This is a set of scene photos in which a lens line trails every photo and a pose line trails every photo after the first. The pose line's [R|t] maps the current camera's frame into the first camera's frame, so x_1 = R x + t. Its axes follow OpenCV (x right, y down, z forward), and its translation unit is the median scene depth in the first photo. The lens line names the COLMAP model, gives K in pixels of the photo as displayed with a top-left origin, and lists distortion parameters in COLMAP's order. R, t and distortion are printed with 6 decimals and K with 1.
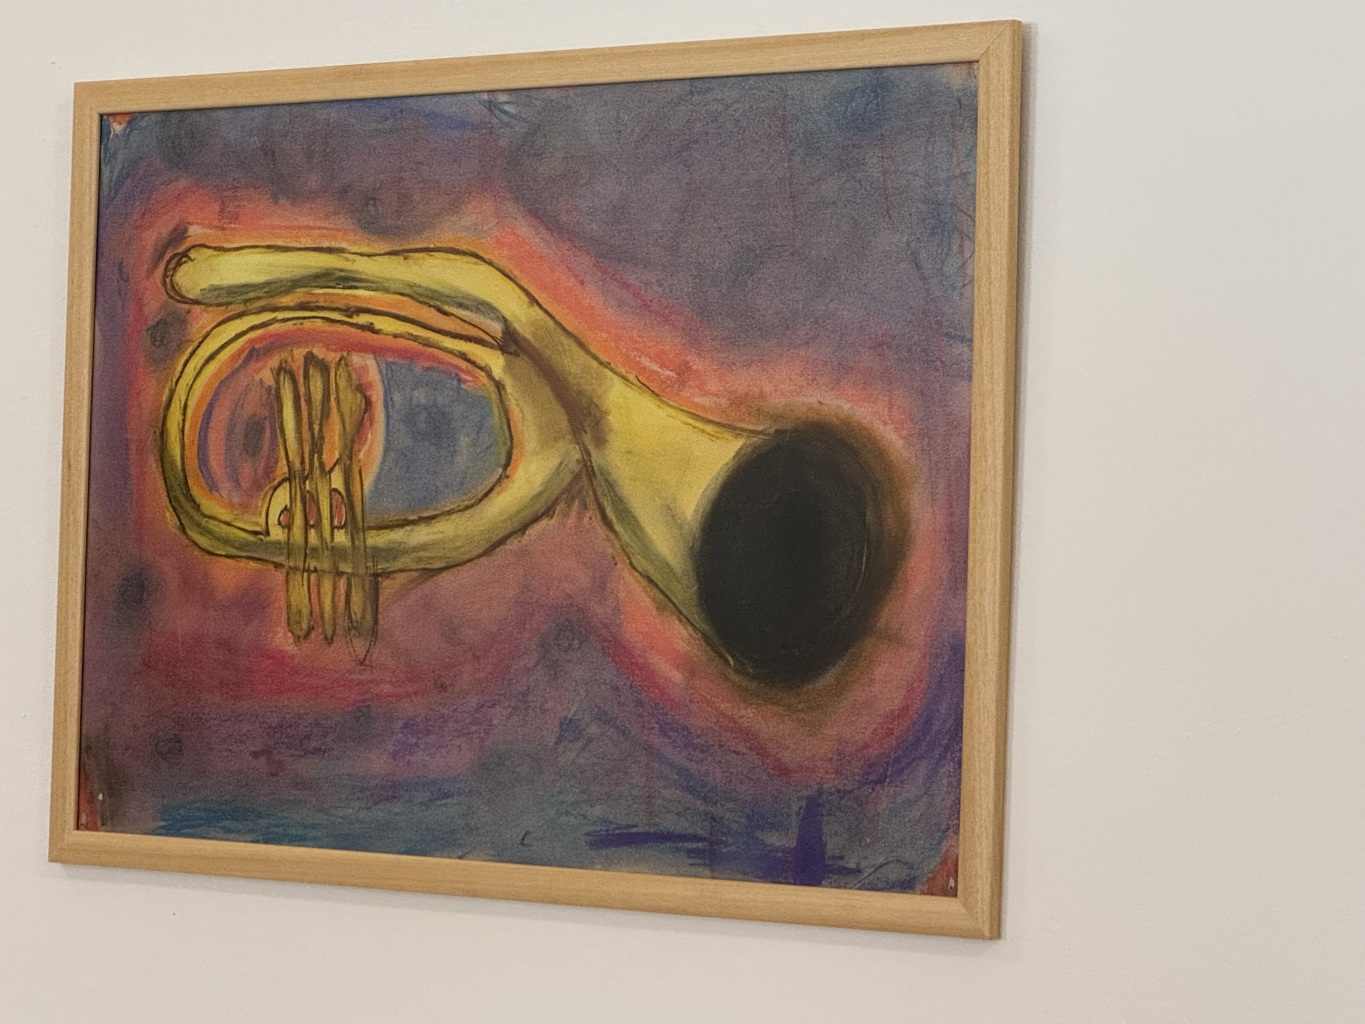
lens RADIAL K [[3814.0, 0, 682.0], [0, 3814.0, 512.4], [0, 0, 1]] dist [-0.268668, 0.000000]
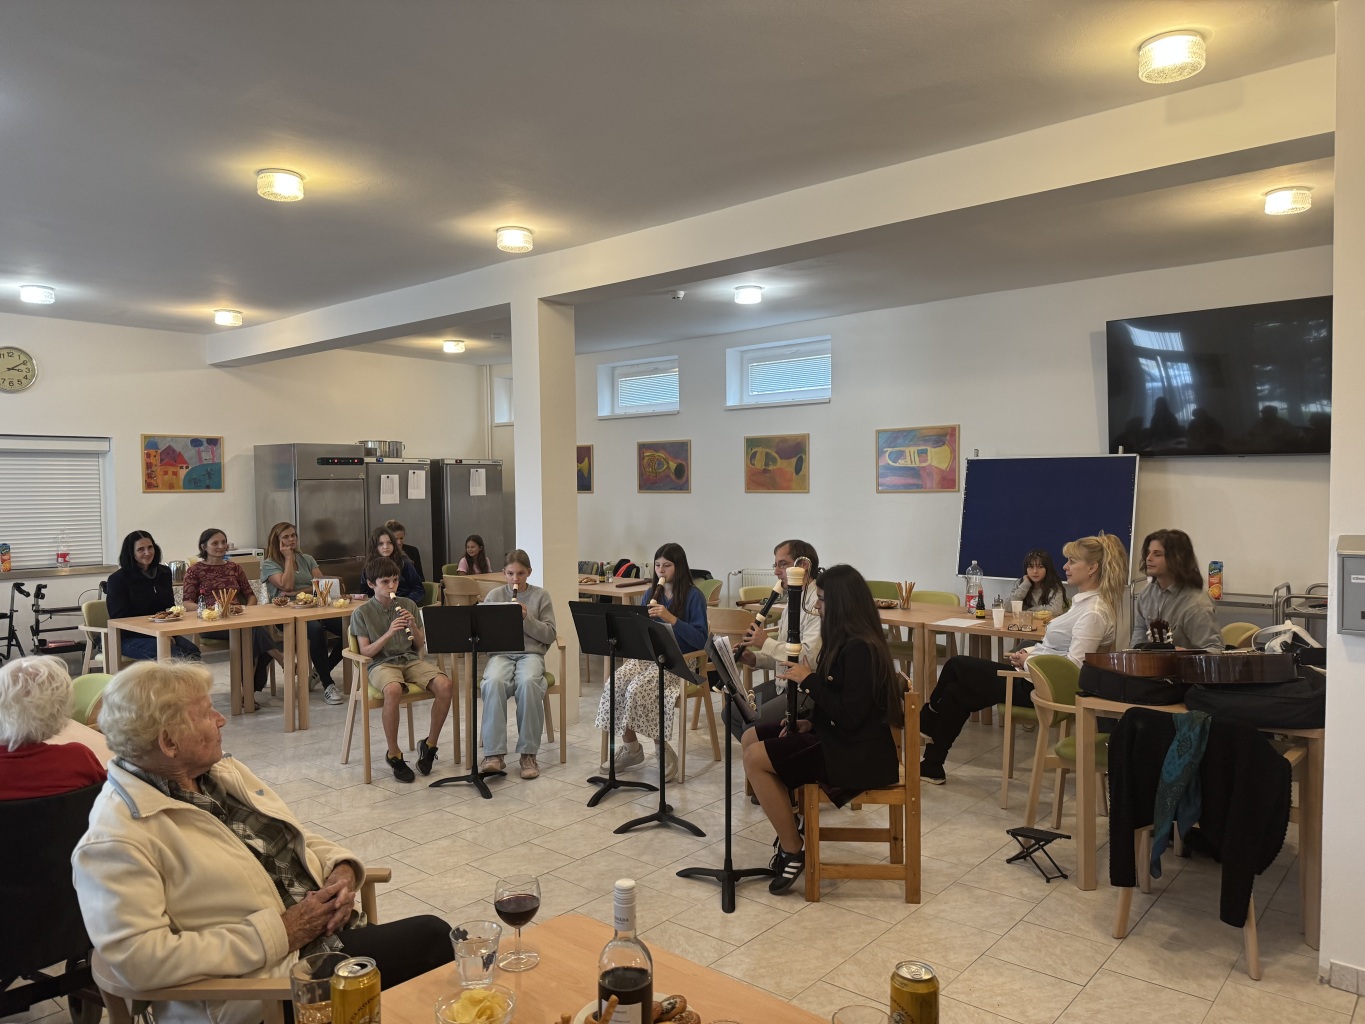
lens RADIAL K [[975.8, 0, 680.3], [0, 975.8, 519.5], [0, 0, 1]] dist [0.081303, -0.039504]
pose [[0.990972, -0.034457, -0.129562, 0.532698], [0.042998, 0.997041, 0.063714, -0.045166], [0.126984, -0.068710, 0.989522, -2.987380]]
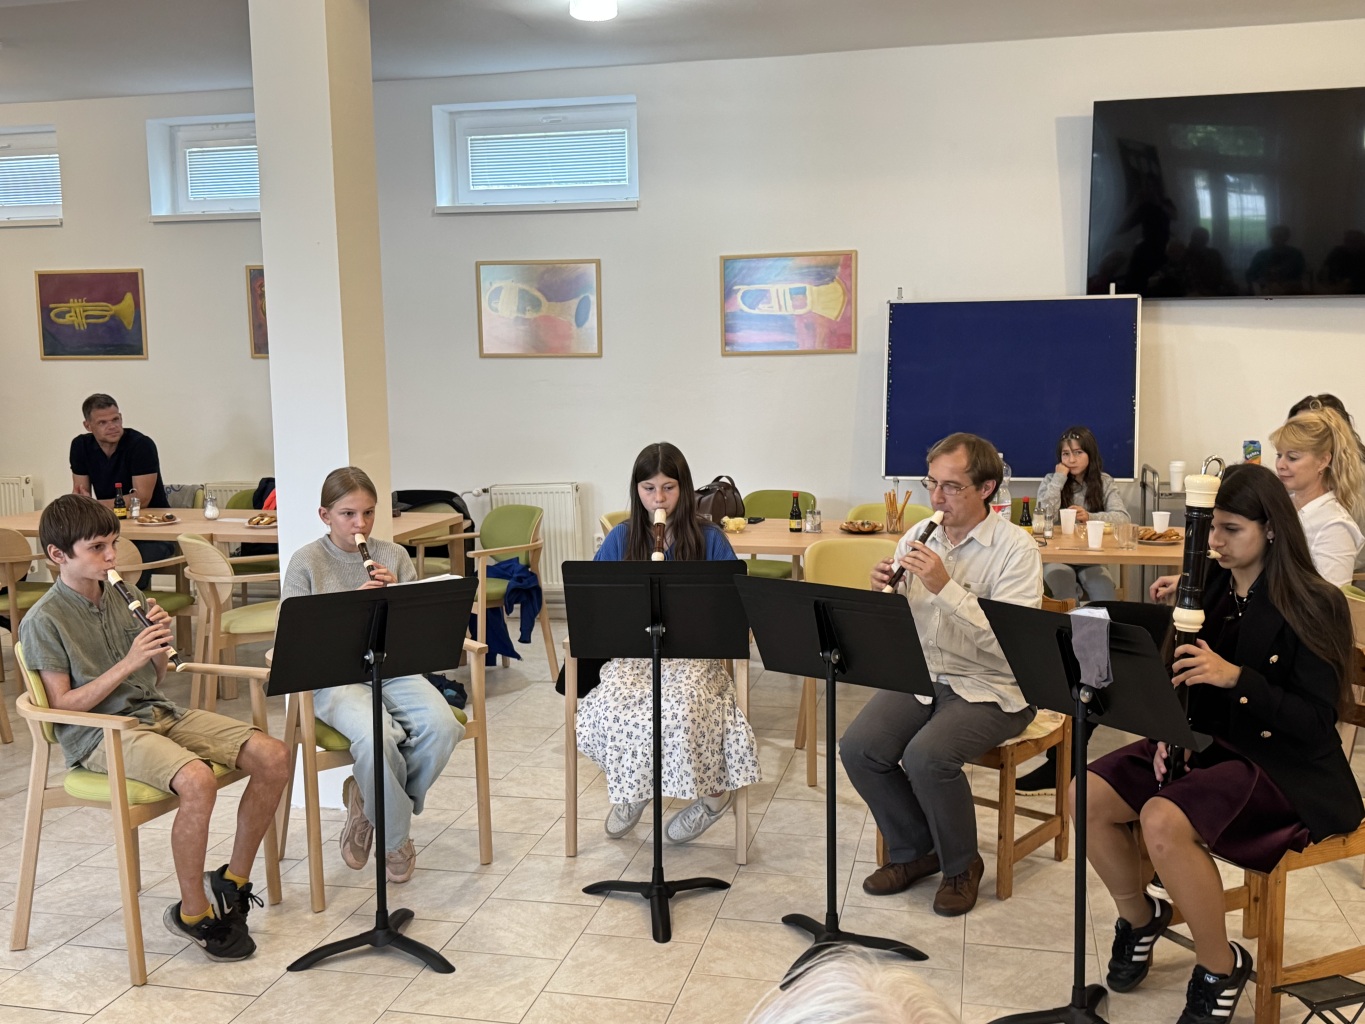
lens RADIAL K [[1380.6, 0, 675.0], [0, 1380.6, 521.7], [0, 0, 1]] dist [0.088826, 0.000000]
pose [[0.932979, -0.086512, 0.349380, -0.420912], [0.029994, 0.985995, 0.164054, -0.035424], [-0.358680, -0.142580, 0.922507, -2.384451]]
